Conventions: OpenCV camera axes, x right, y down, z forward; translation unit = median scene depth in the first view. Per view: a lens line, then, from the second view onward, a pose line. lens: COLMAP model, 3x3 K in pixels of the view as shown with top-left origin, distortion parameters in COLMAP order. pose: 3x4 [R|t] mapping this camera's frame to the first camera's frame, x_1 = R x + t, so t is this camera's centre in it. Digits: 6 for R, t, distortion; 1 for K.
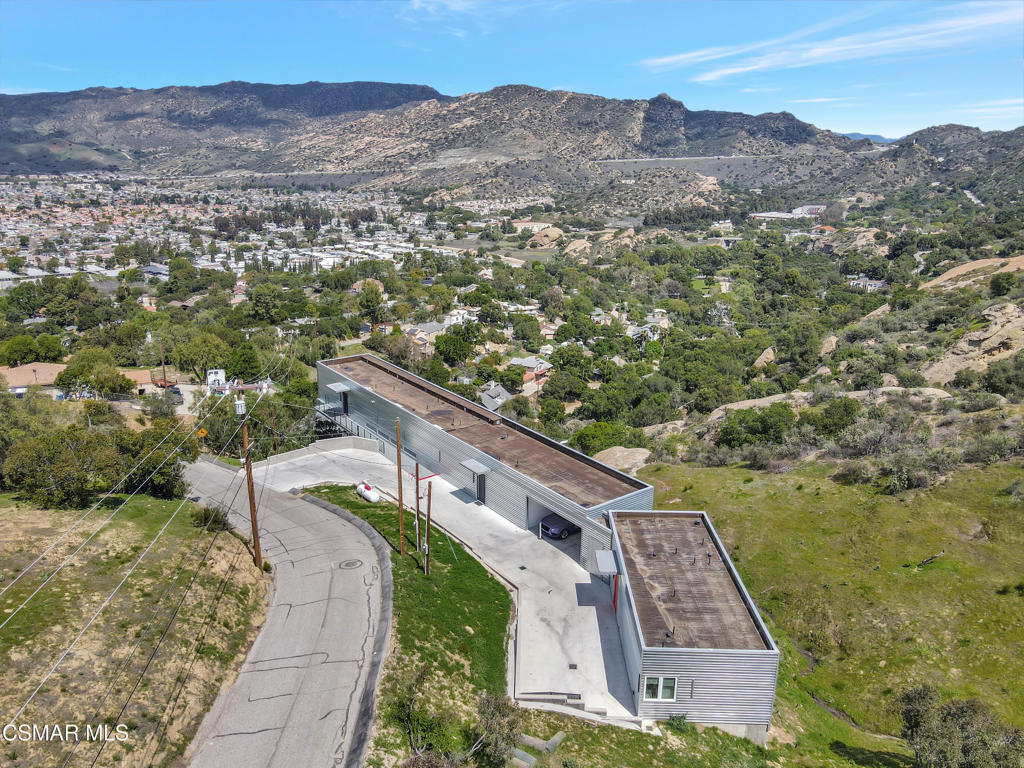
lens RADIAL K [[777.2, 0, 499.9], [0, 777.2, 369.8], [0, 0, 1]] dist [0.013151, 0.009492]
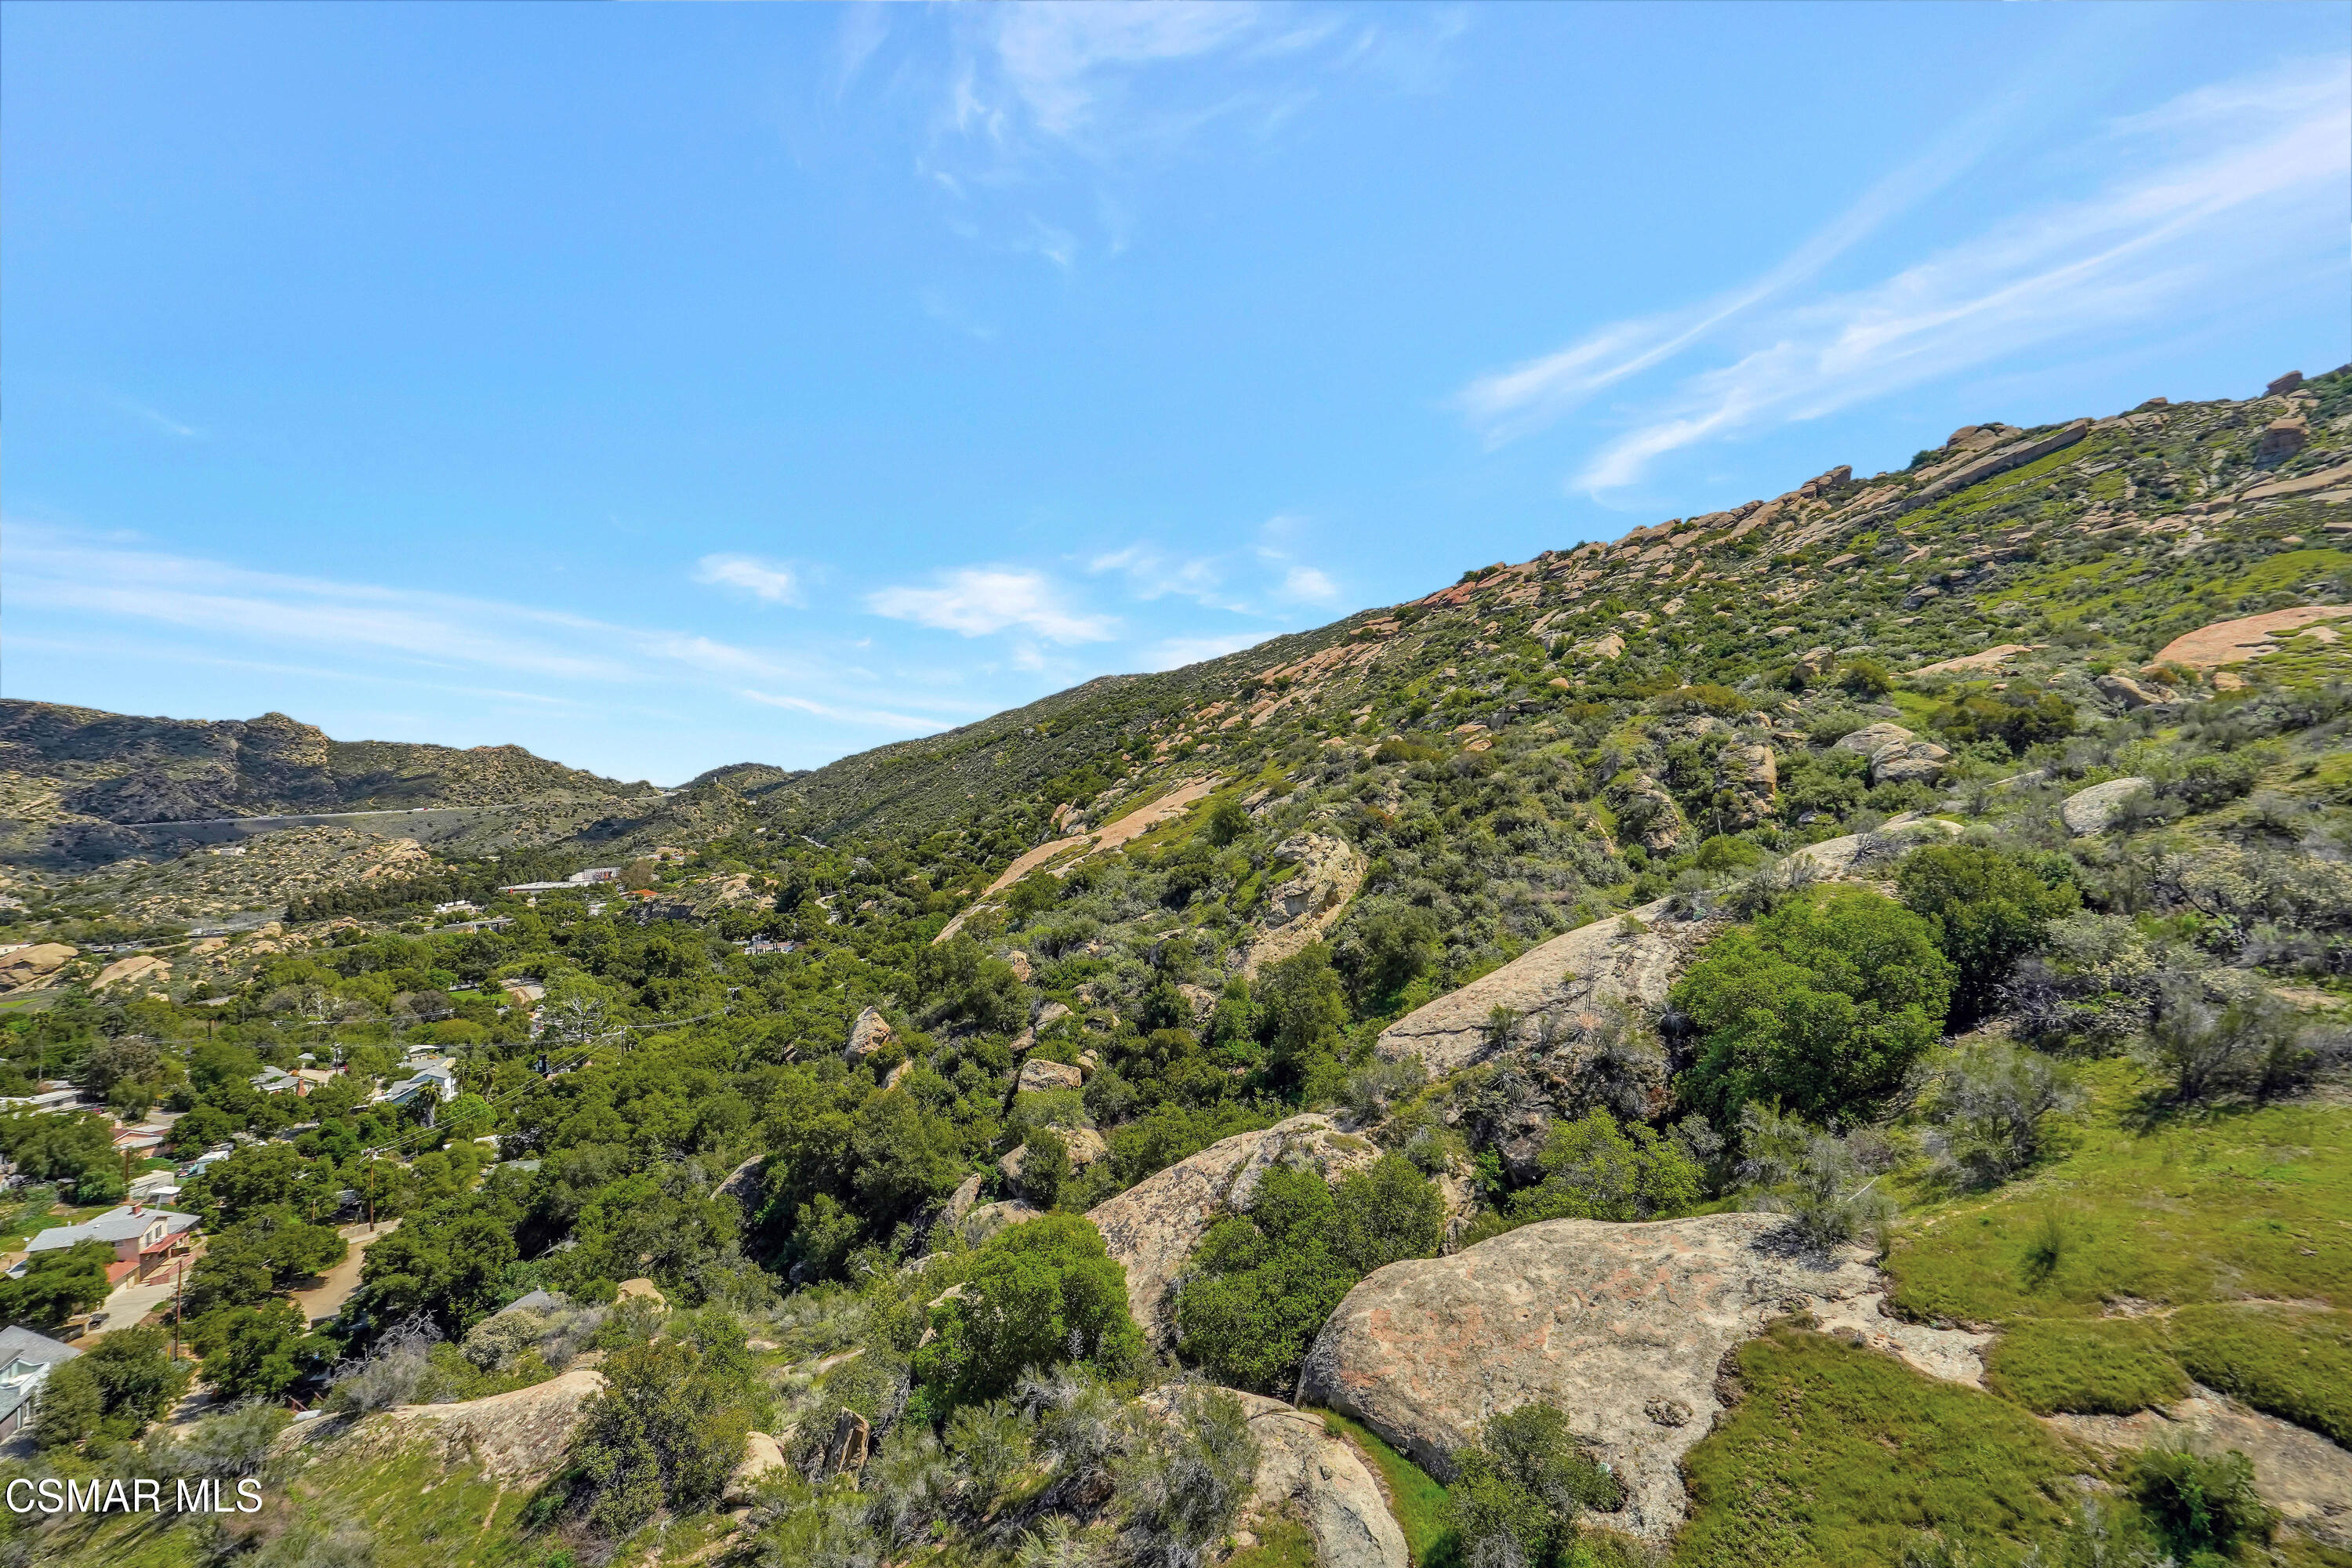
lens RADIAL K [[1106.2, 0, 1167.0], [0, 1106.2, 784.6], [0, 0, 1]] dist [-0.038398, 0.026175]
pose [[0.627171, -0.013024, 0.778773, -0.016293], [0.242605, 0.953387, -0.179433, 0.001431], [-0.740135, 0.301470, 0.601096, 0.109398]]
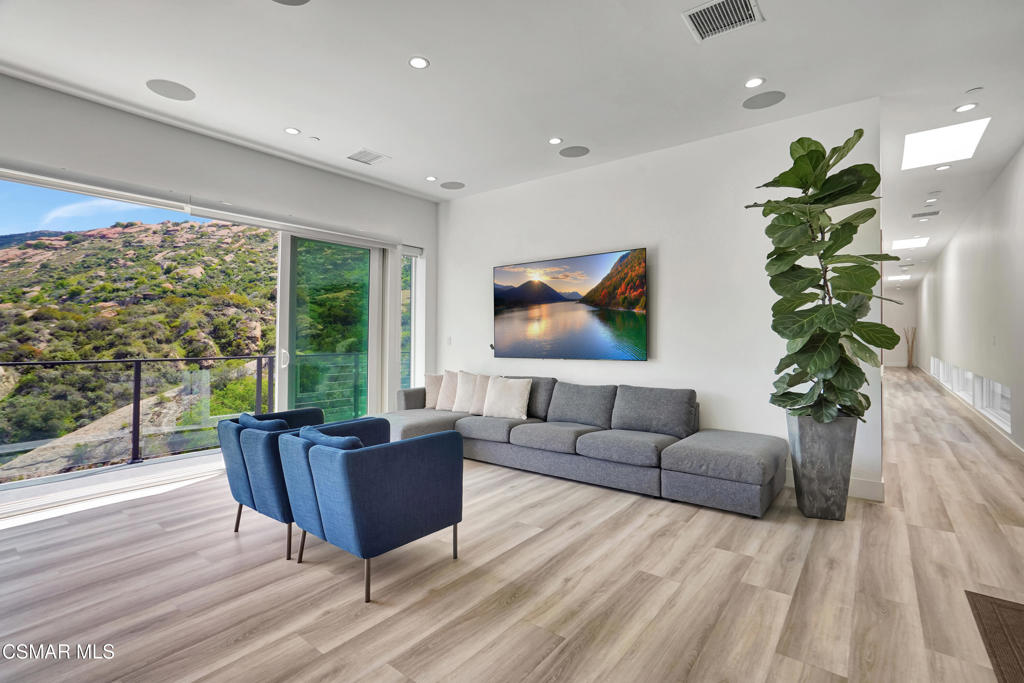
lens RADIAL K [[474.6, 0, 508.2], [0, 474.6, 328.5], [0, 0, 1]] dist [-0.028708, 0.018173]
pose [[-0.280343, 0.011608, 0.959830, -0.020878], [0.263238, 0.962522, 0.065245, 0.003378], [-0.923100, 0.270955, -0.272892, 0.103097]]
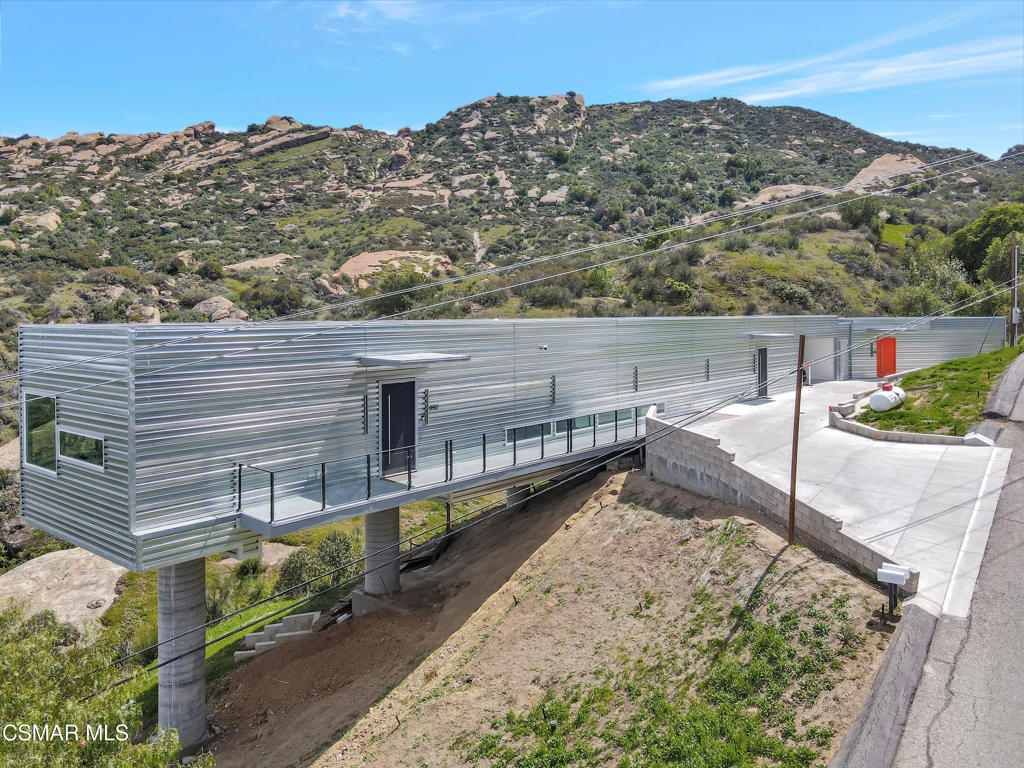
lens RADIAL K [[772.3, 0, 505.9], [0, 772.3, 321.2], [0, 0, 1]] dist [0.034254, 0.000483]
pose [[-0.237760, -0.016523, 0.971183, -0.047707], [0.269214, 0.959563, 0.082233, -0.000579], [-0.933271, 0.281008, -0.223697, 0.101333]]
